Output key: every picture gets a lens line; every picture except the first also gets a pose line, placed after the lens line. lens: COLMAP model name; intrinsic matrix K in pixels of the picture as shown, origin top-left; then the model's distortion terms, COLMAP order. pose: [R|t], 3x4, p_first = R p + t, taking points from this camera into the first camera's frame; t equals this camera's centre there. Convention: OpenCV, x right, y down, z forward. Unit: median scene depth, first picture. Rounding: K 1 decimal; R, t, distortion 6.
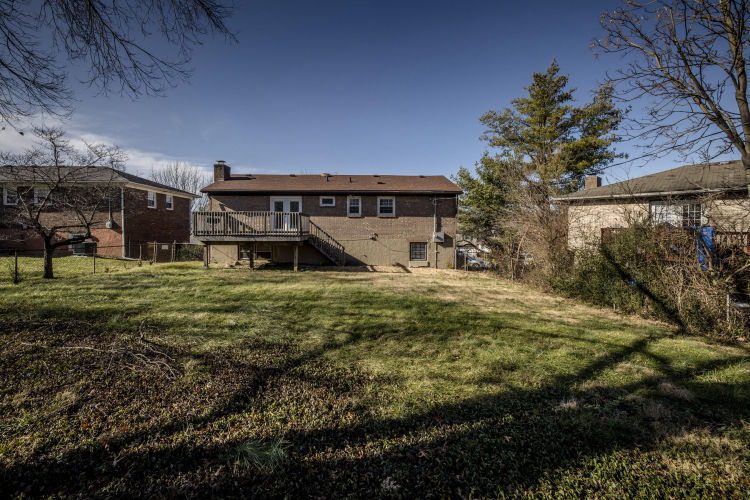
lens RADIAL K [[325.7, 0, 376.3], [0, 325.7, 246.1], [0, 0, 1]] dist [-0.018548, 0.002370]
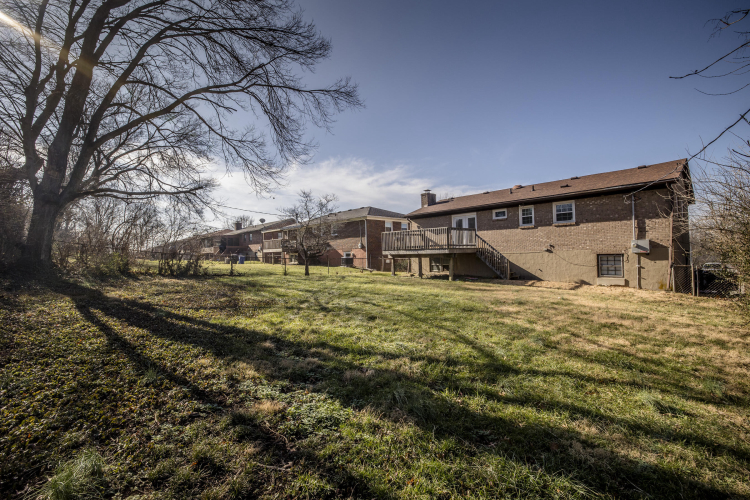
lens RADIAL K [[325.7, 0, 378.4], [0, 325.7, 254.1], [0, 0, 1]] dist [-0.018548, 0.002370]
pose [[0.659011, -0.017897, -0.751921, 0.348144], [-0.008446, 0.999478, -0.031192, 0.017960], [0.752086, 0.026906, 0.658515, 0.072008]]
